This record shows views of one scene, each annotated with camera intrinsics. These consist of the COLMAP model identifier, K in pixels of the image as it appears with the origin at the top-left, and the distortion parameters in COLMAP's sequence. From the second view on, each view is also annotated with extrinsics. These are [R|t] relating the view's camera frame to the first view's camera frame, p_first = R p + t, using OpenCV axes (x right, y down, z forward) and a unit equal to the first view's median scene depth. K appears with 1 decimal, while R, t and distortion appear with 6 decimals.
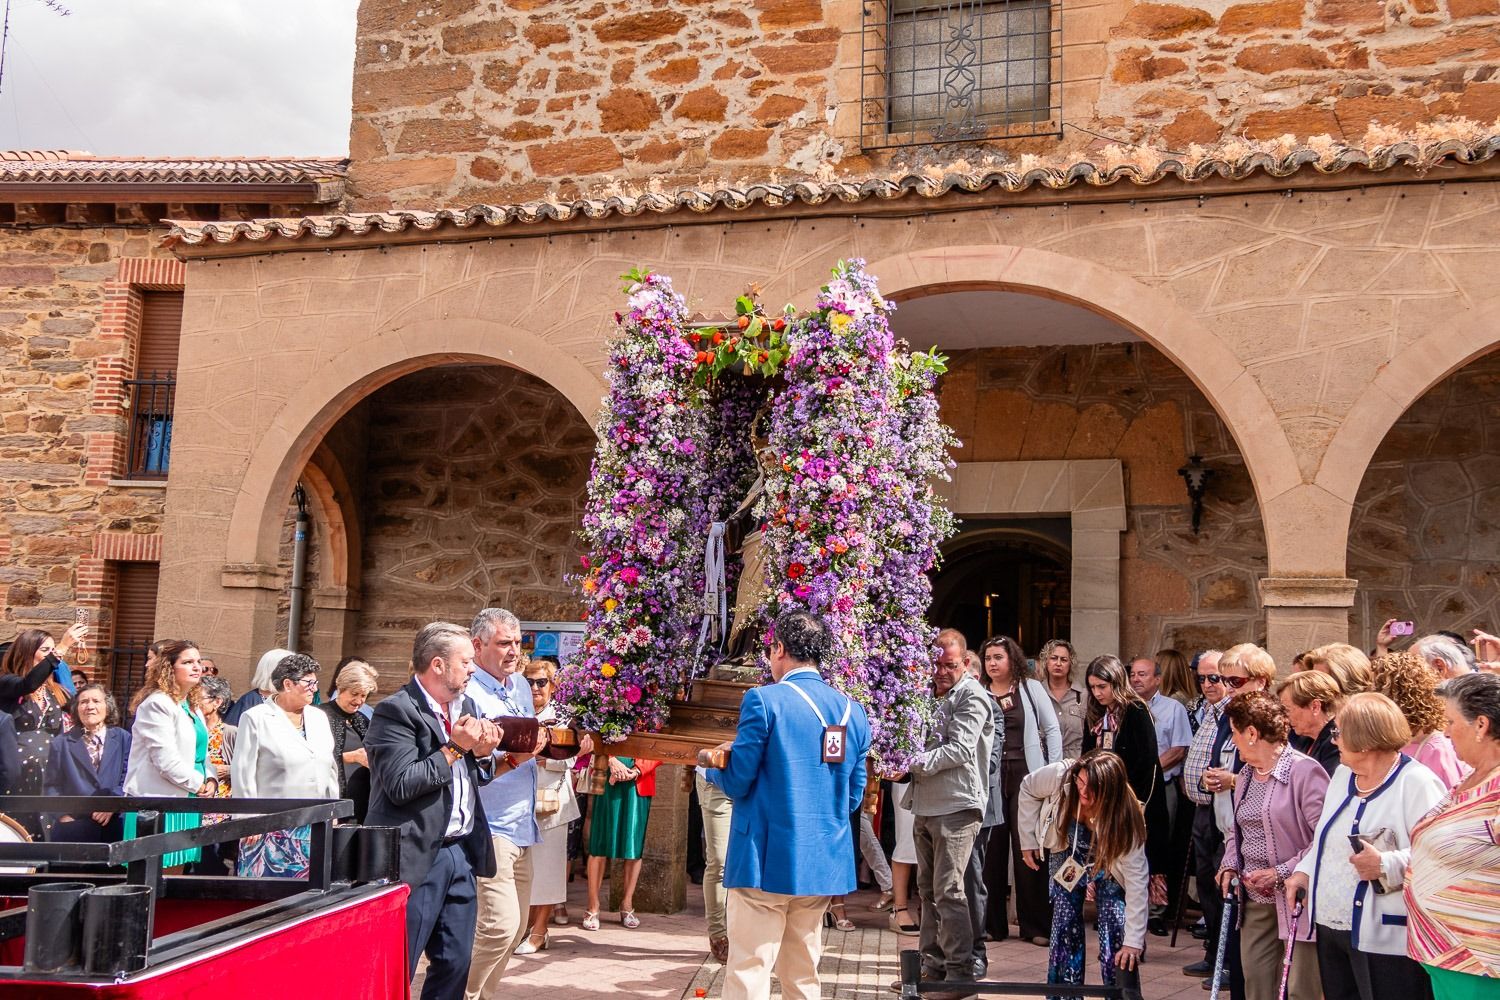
lens RADIAL K [[1467.4, 0, 738.7], [0, 1467.4, 500.7], [0, 0, 1]] dist [-0.001779, 0.000000]
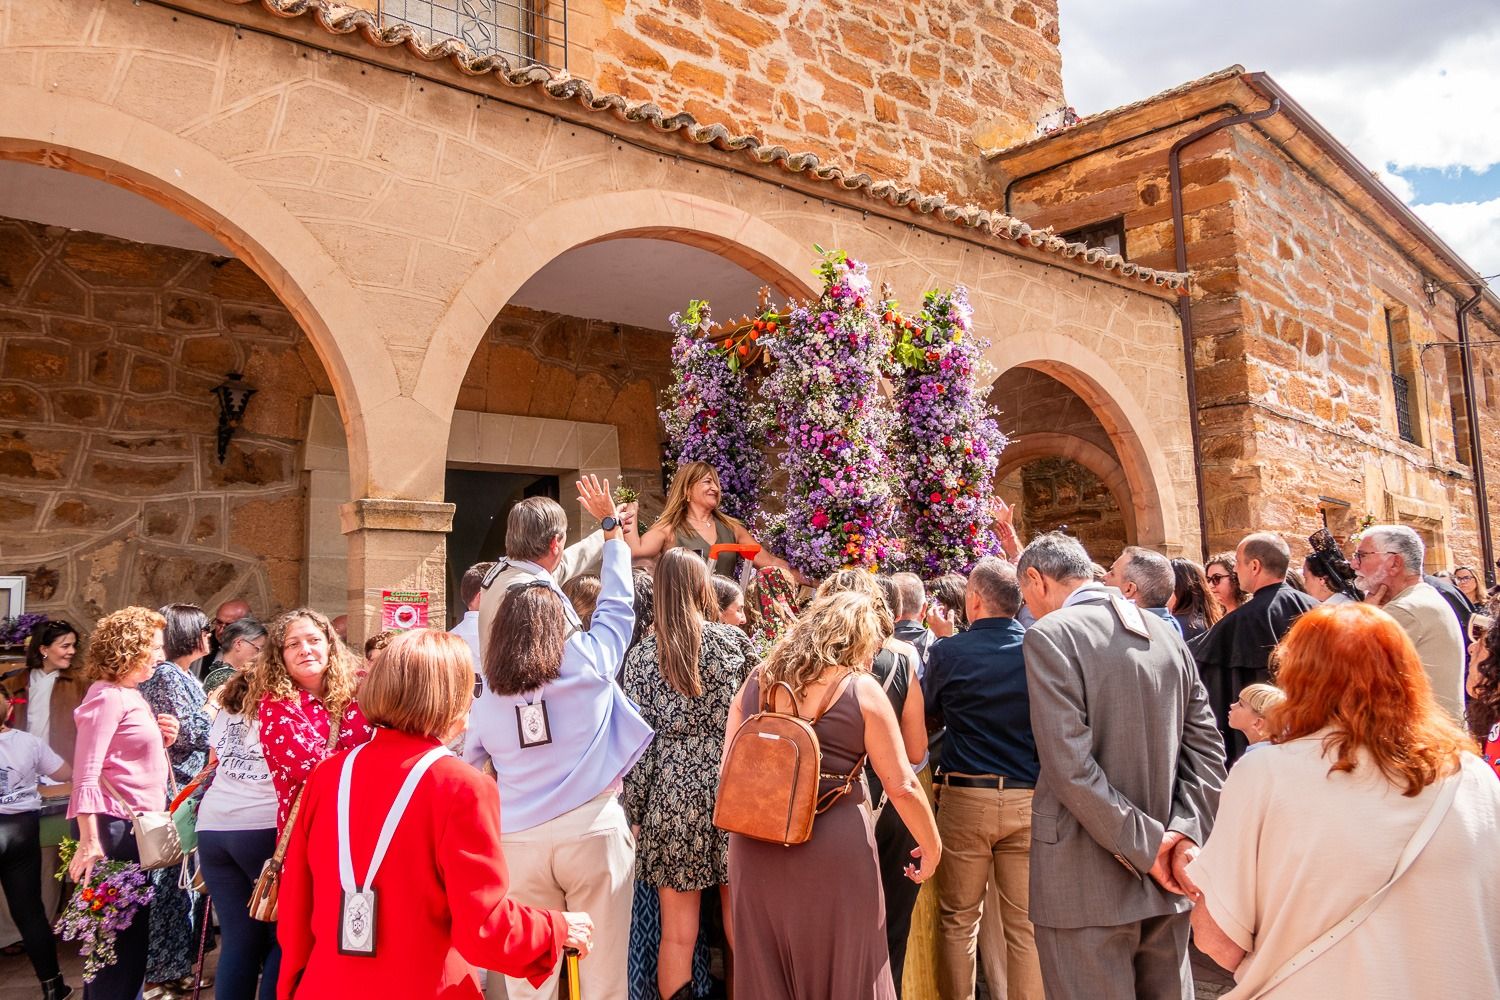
lens RADIAL K [[1130.0, 0, 749.7], [0, 1130.0, 499.6], [0, 0, 1]] dist [-0.002914, -0.011421]
pose [[0.571402, 0.053217, 0.818943, -0.376301], [-0.052300, 0.998228, -0.028377, 0.046224], [-0.819002, -0.026616, 0.573173, 0.419259]]
